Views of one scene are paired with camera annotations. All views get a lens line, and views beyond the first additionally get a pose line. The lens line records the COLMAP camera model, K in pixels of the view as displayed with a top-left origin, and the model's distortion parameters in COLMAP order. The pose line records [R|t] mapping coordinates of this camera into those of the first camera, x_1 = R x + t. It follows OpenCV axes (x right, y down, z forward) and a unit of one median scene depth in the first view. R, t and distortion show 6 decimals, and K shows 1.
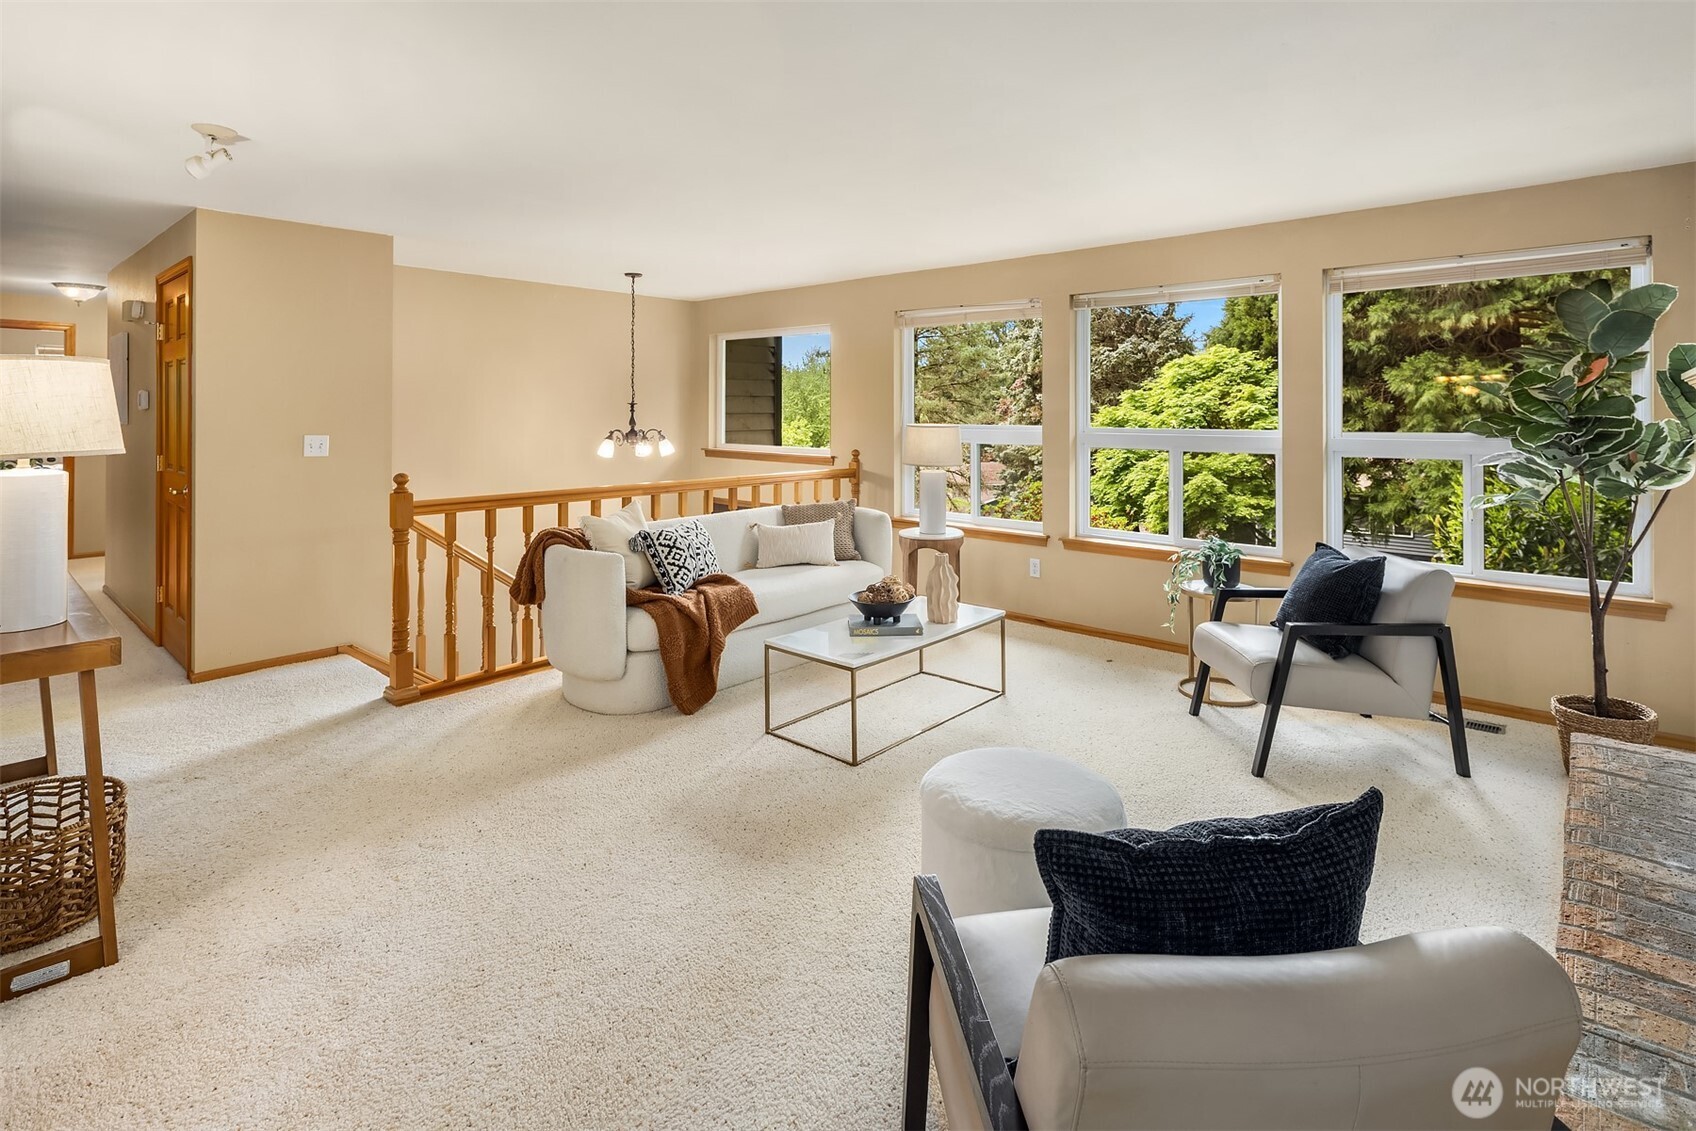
lens RADIAL K [[821.1, 0, 867.6], [0, 821.1, 403.6], [0, 0, 1]] dist [0.024010, -0.000120]
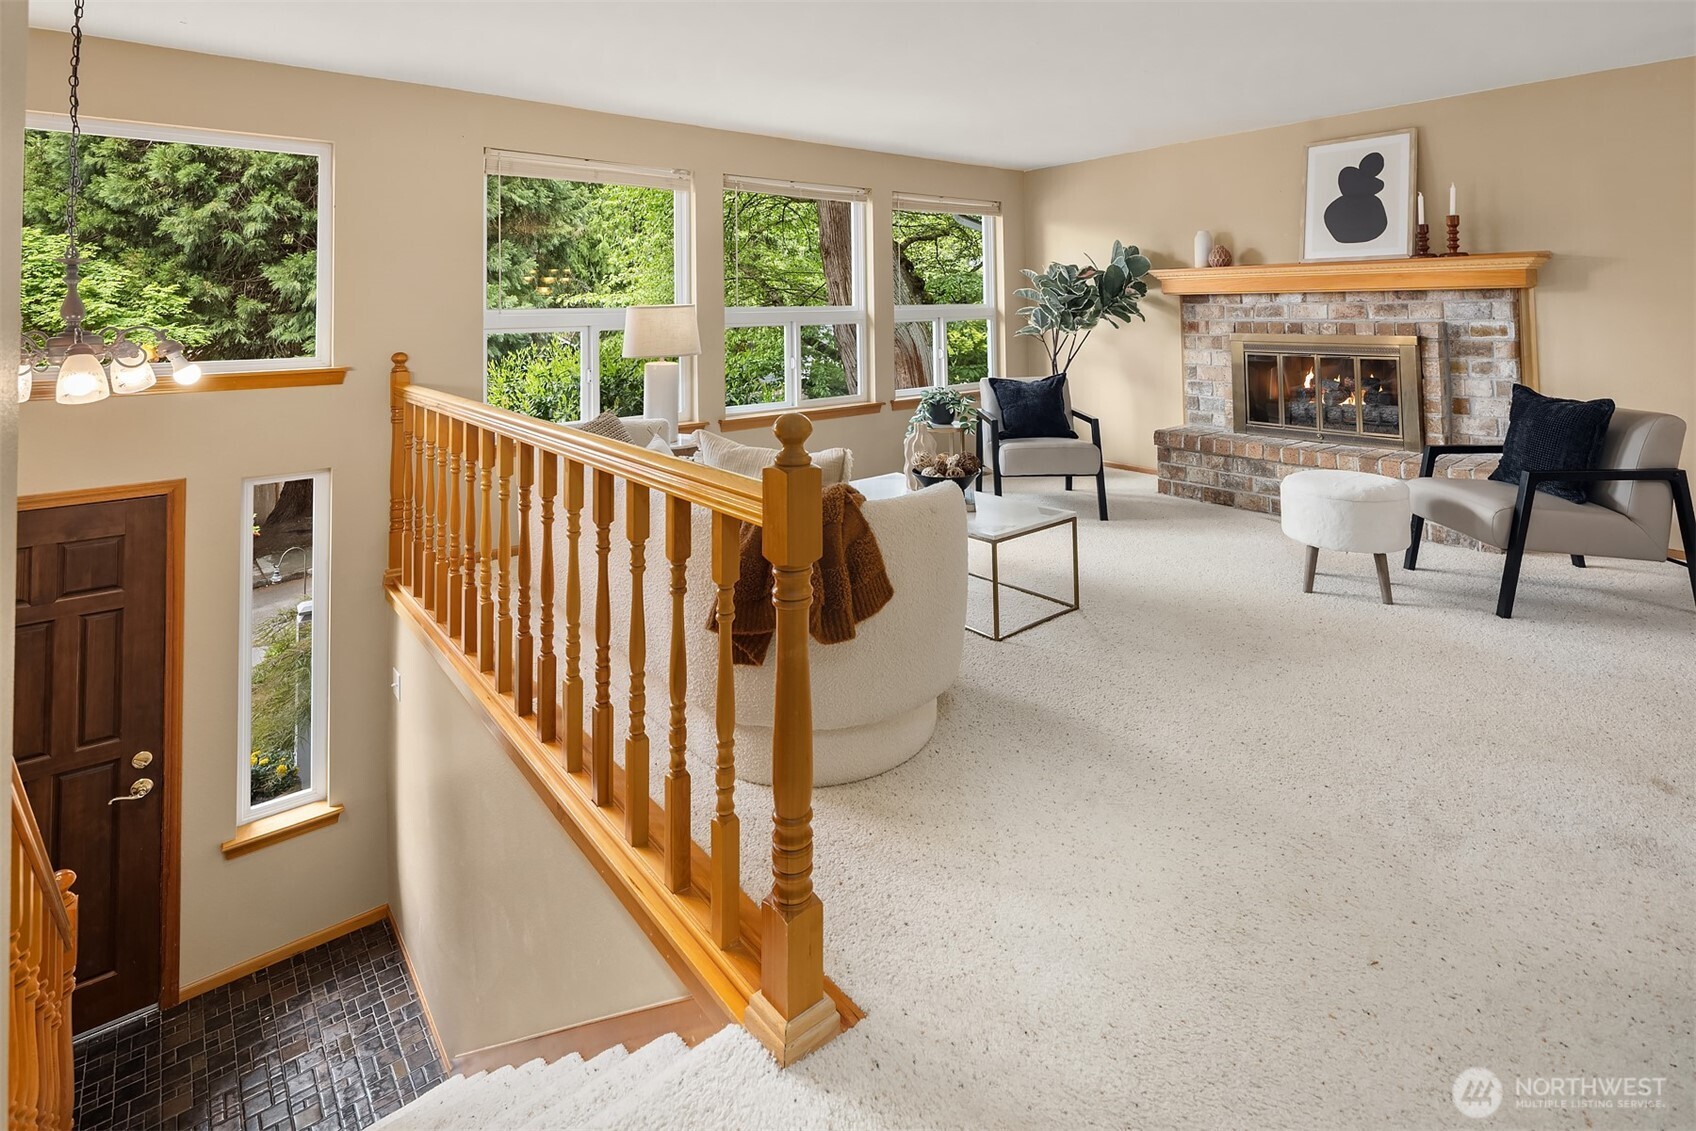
lens RADIAL K [[832.2, 0, 839.7], [0, 832.2, 278.0], [0, 0, 1]] dist [0.004298, 0.000187]
pose [[0.168727, 0.030116, 0.985203, -0.202866], [0.006483, 0.999478, -0.031663, 0.007389], [-0.985642, 0.011730, 0.168443, 0.198000]]
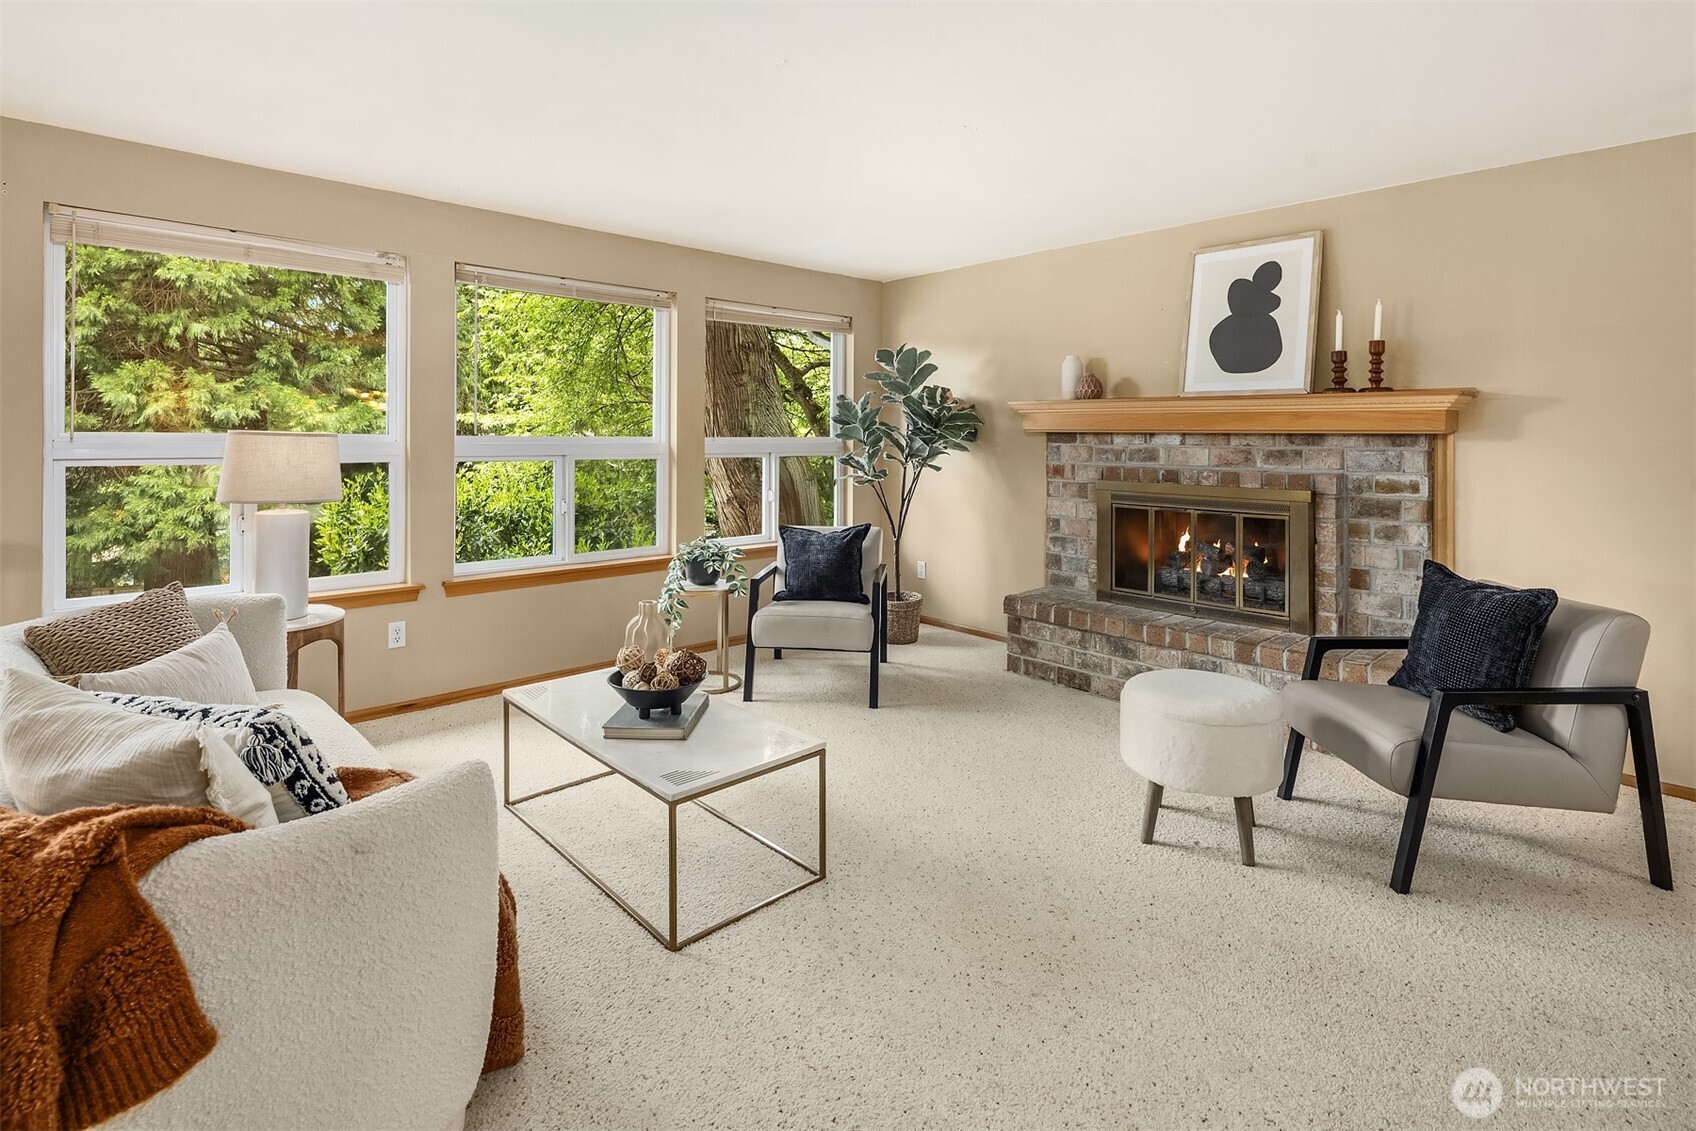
lens RADIAL K [[824.8, 0, 832.1], [0, 824.8, 433.4], [0, 0, 1]] dist [0.001454, 0.000200]
pose [[0.106006, 0.000702, 0.994365, -0.135617], [-0.015528, 0.999879, 0.000950, 0.005800], [-0.994244, -0.015541, 0.106004, 0.163021]]
